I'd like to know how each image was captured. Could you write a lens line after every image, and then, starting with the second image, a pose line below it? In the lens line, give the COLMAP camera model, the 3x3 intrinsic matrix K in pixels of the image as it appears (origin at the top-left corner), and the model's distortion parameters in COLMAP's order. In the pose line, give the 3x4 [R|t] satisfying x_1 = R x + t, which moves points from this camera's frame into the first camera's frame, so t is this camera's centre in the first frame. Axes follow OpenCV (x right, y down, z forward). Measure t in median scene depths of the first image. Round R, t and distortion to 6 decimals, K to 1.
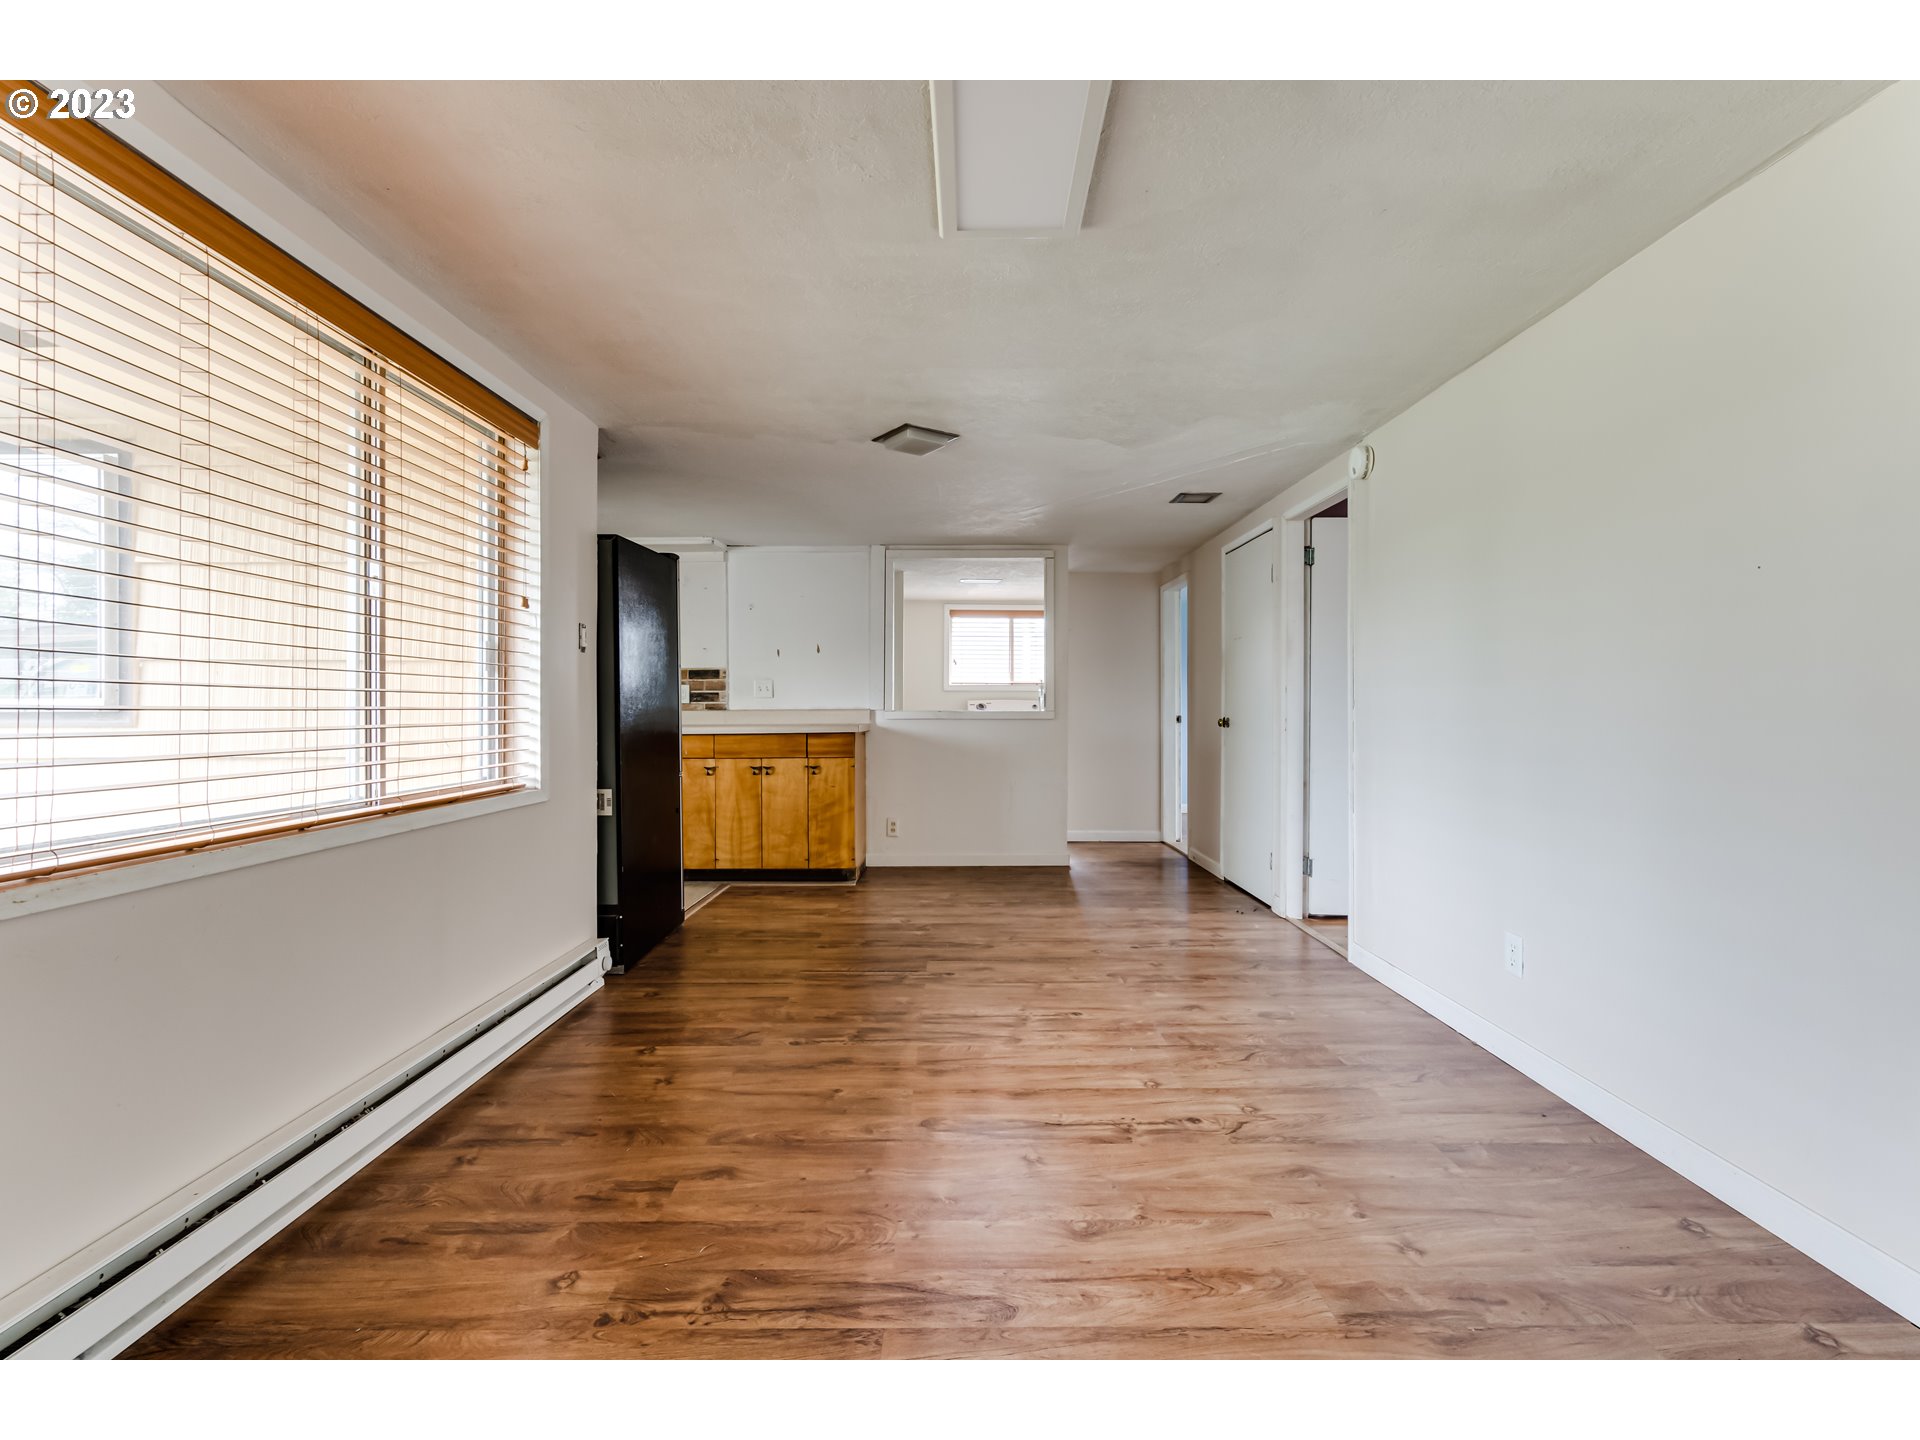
lens RADIAL K [[880.5, 0, 960.0], [0, 880.5, 703.8], [0, 0, 1]] dist [-0.004638, 0.000196]
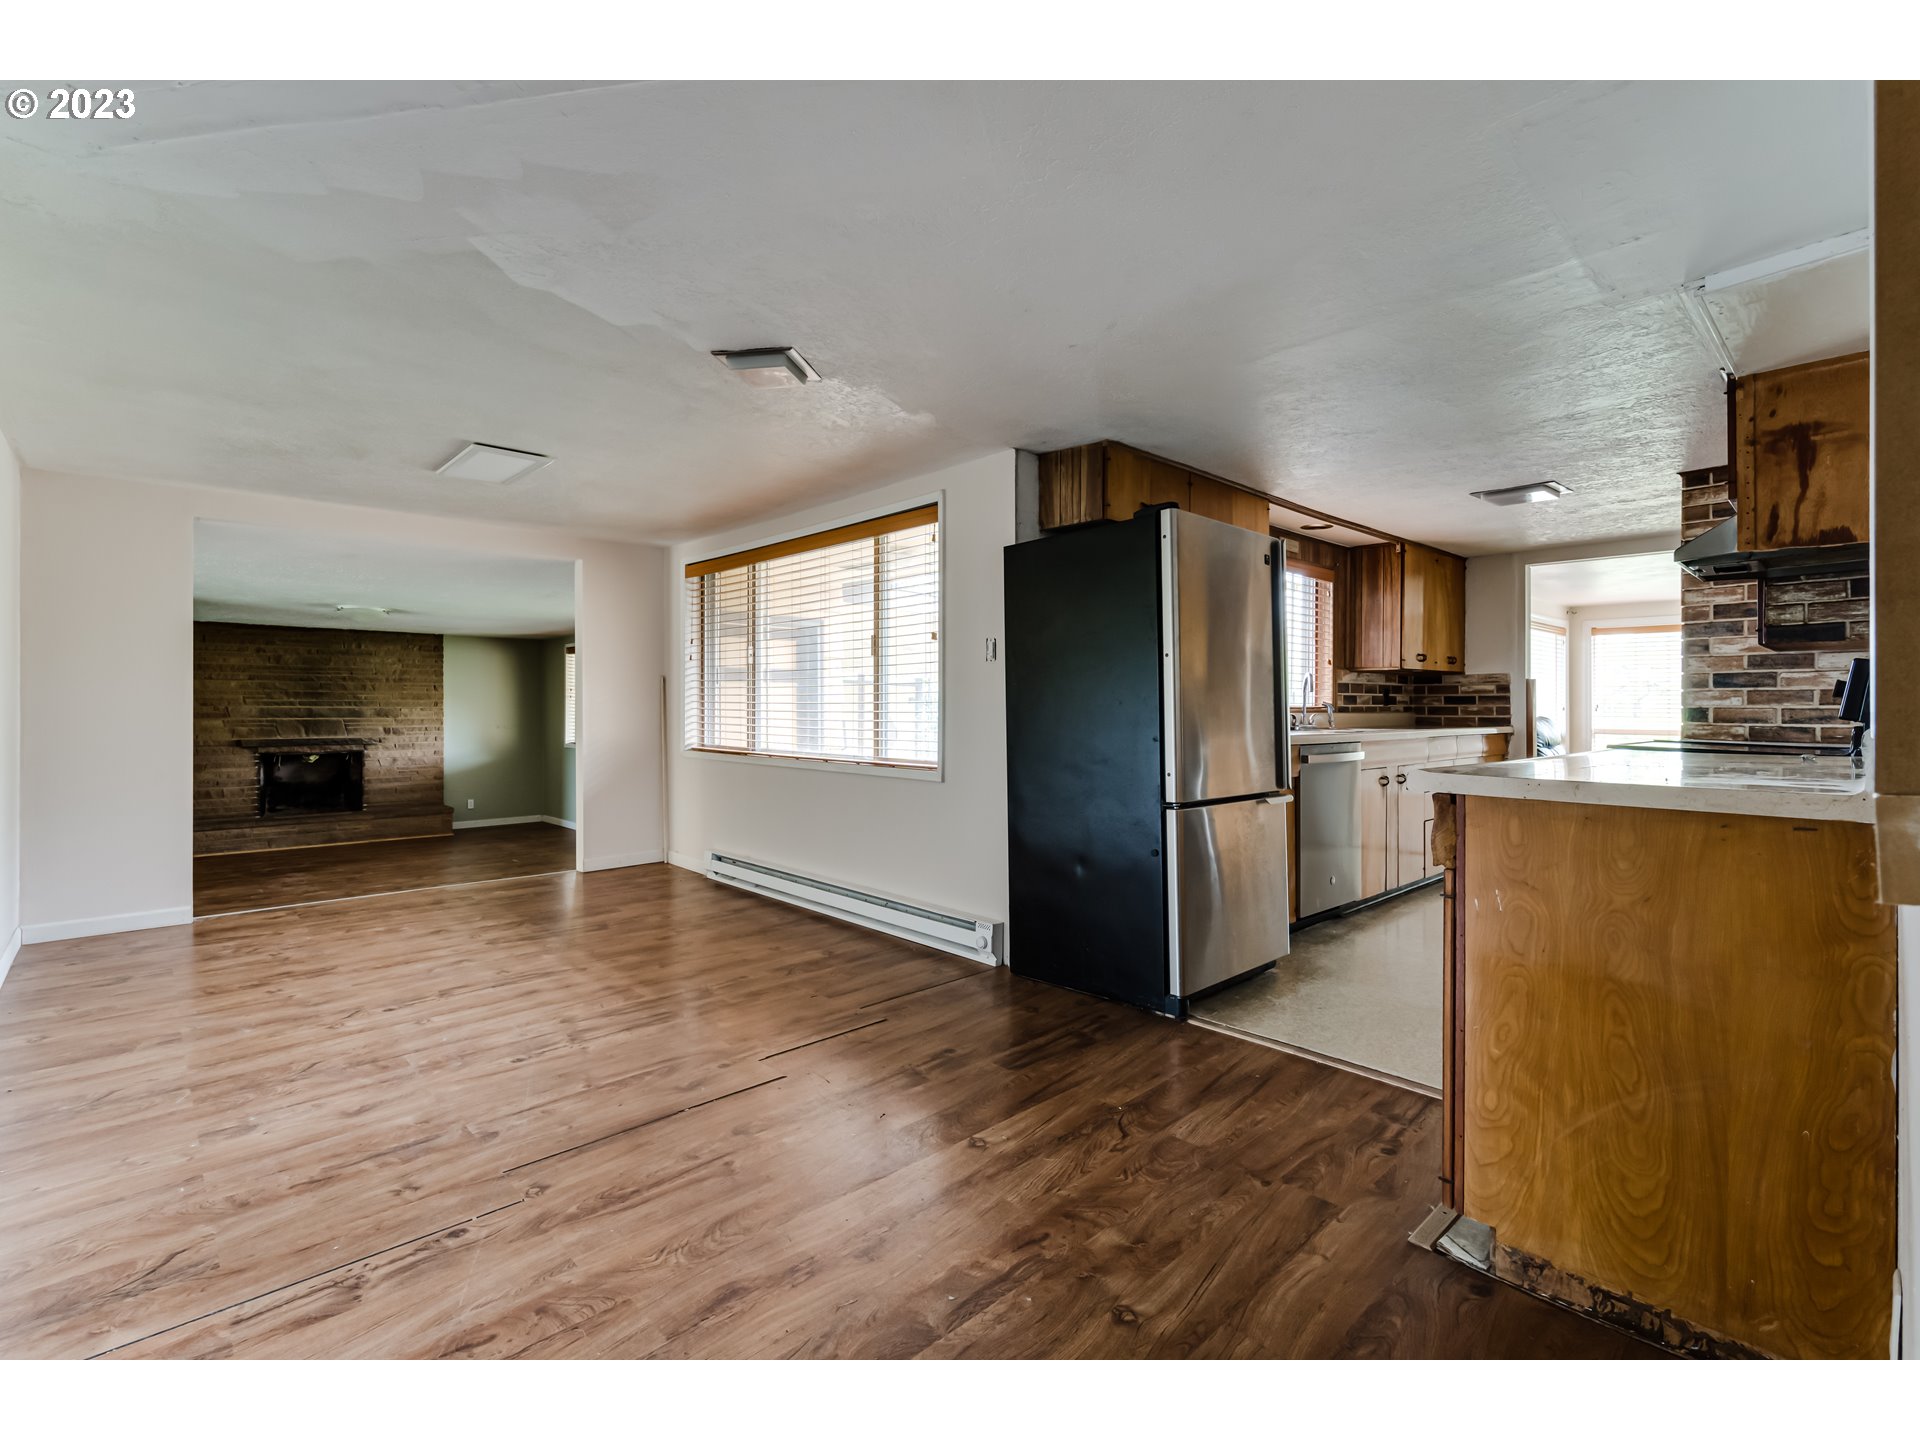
lens RADIAL K [[880.5, 0, 960.0], [0, 880.5, 703.8], [0, 0, 1]] dist [-0.004638, 0.000196]
pose [[-0.730273, -0.003433, -0.683147, 0.430935], [0.002593, 0.999966, -0.007796, 0.002315], [0.683151, -0.007465, -0.730239, 2.037653]]
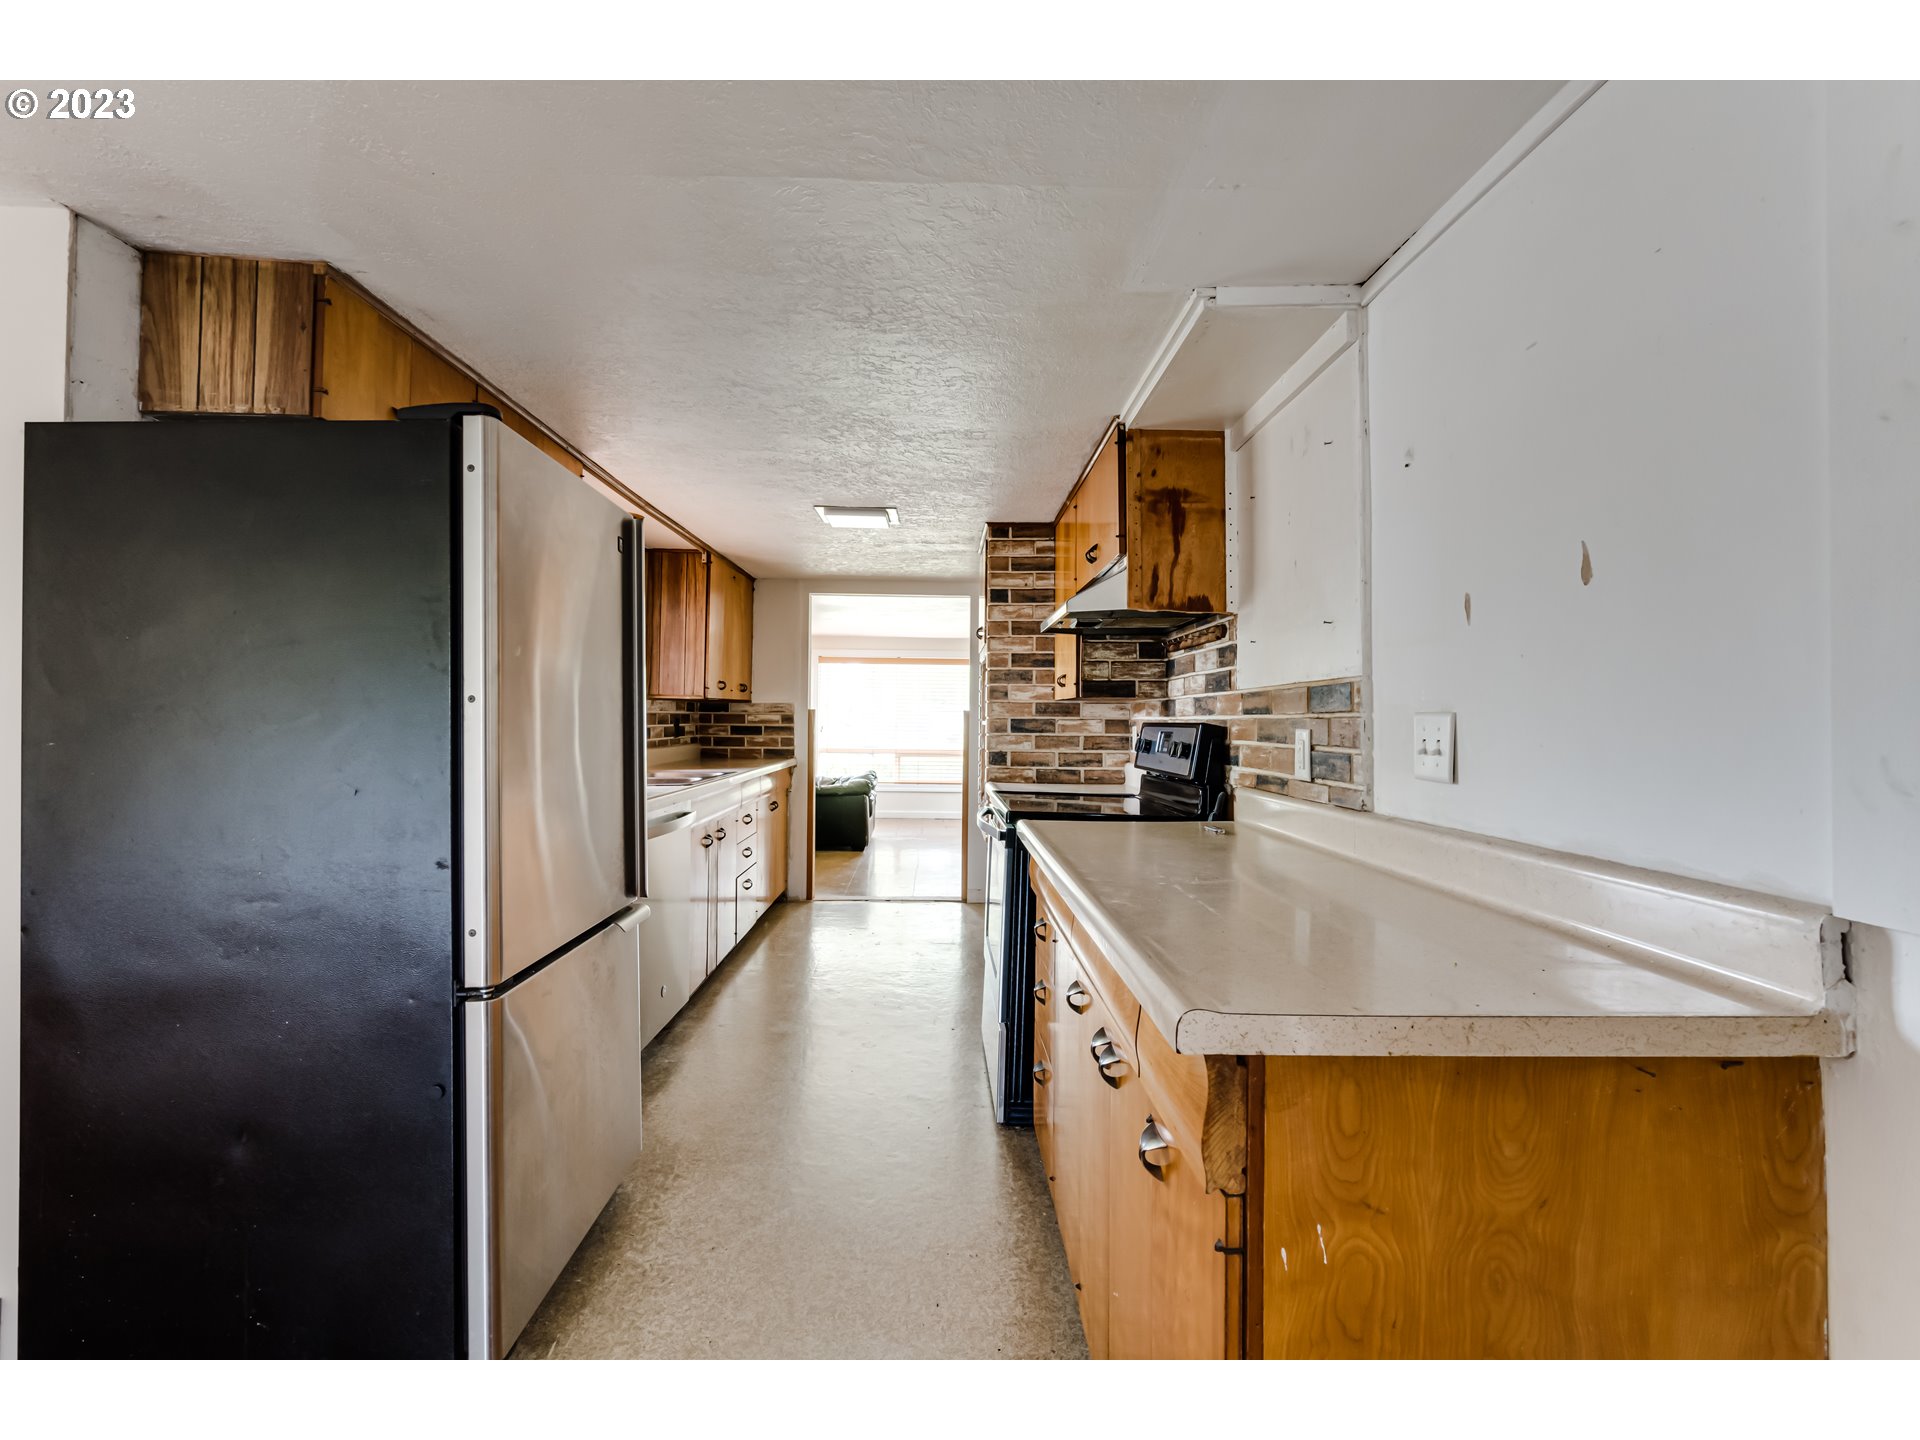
lens RADIAL K [[880.5, 0, 960.0], [0, 880.5, 703.8], [0, 0, 1]] dist [-0.004638, 0.000196]
pose [[0.031200, -0.014799, -0.999404, 0.082293], [-0.005344, 0.999874, -0.014972, -0.053467], [0.999499, 0.005808, 0.031117, 1.723341]]
